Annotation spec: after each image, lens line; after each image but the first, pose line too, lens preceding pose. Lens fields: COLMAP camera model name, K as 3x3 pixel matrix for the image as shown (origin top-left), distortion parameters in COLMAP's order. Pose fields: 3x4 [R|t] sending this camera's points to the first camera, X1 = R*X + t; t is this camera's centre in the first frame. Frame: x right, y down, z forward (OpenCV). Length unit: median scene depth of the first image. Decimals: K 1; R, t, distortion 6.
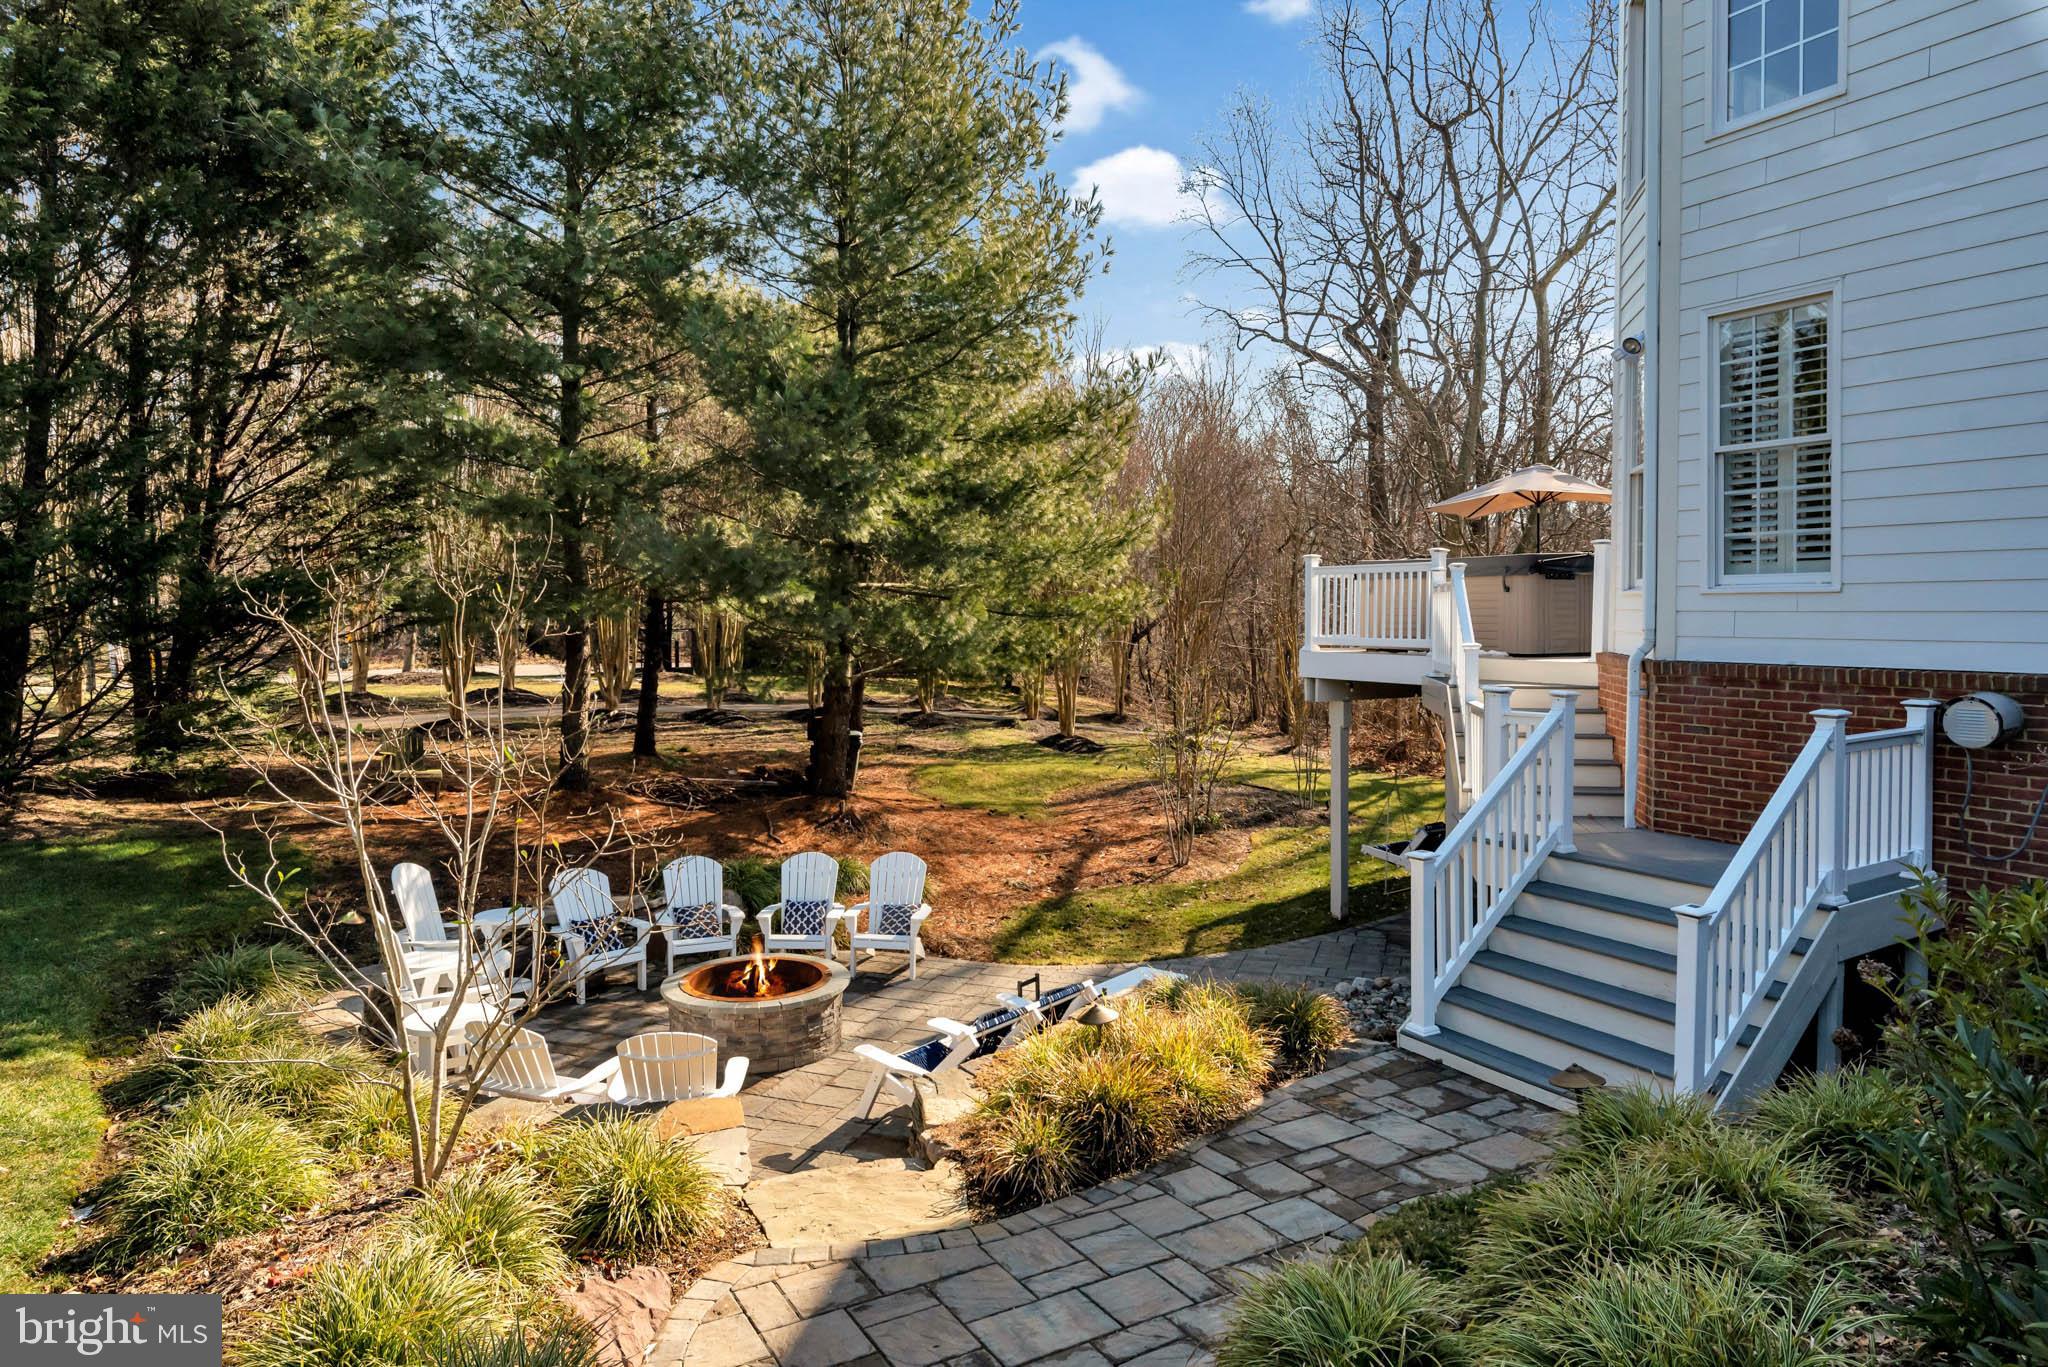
lens RADIAL K [[1251.4, 0, 1026.5], [0, 1251.4, 647.6], [0, 0, 1]] dist [0.007459, 0.000834]
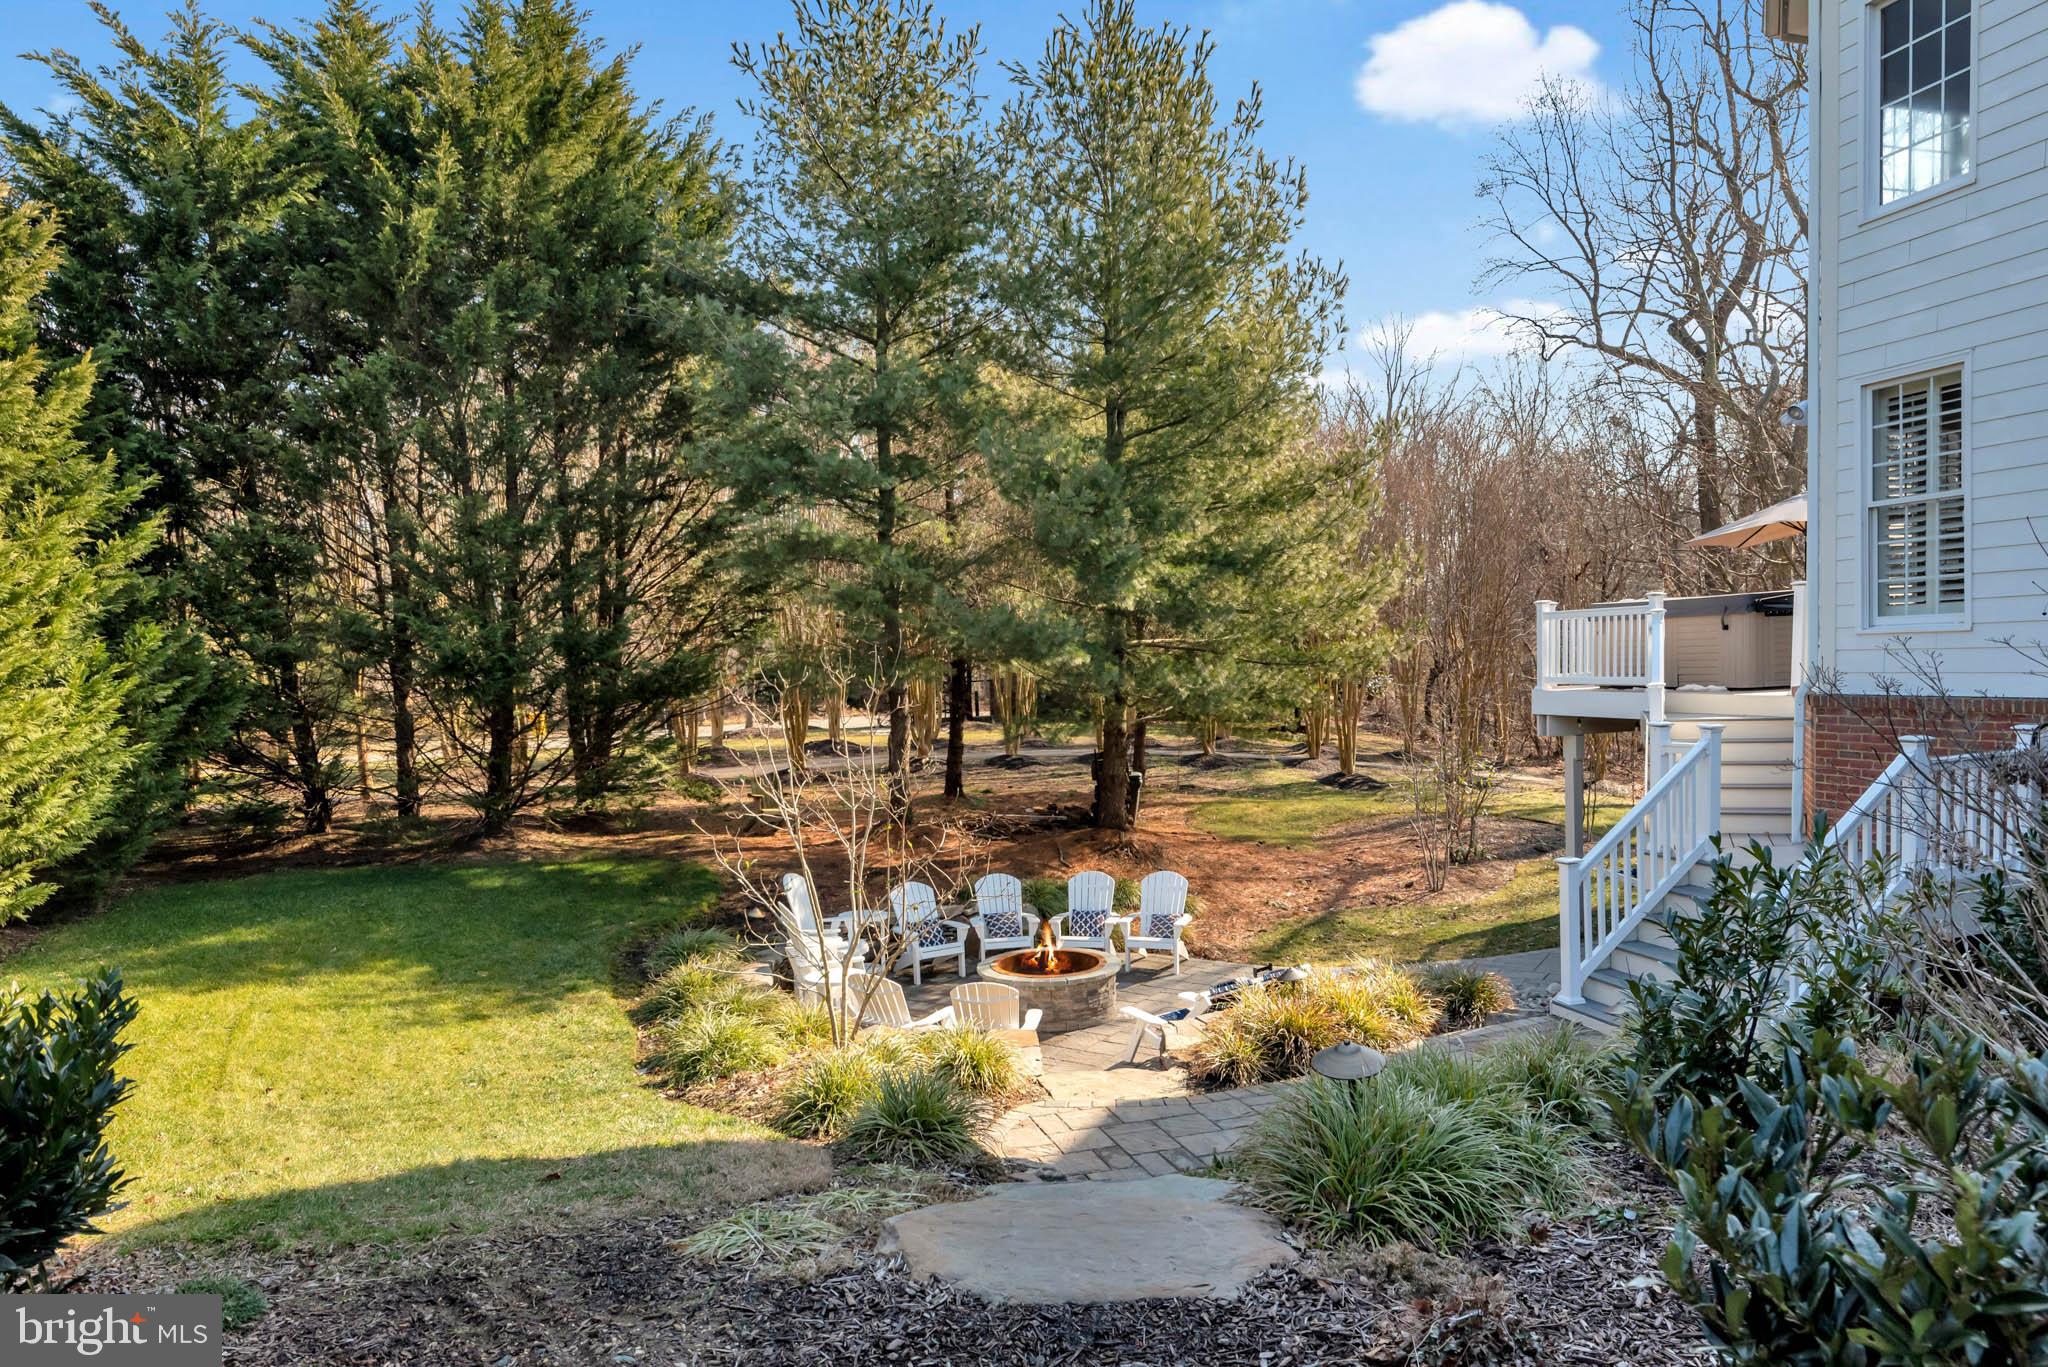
lens RADIAL K [[1267.0, 0, 1022.8], [0, 1267.0, 752.1], [0, 0, 1]] dist [0.000297, -0.000865]
pose [[0.971912, -0.020933, -0.234412, 0.042835], [0.032410, 0.998451, 0.045216, -0.007223], [0.233102, -0.051544, 0.971085, -0.161932]]
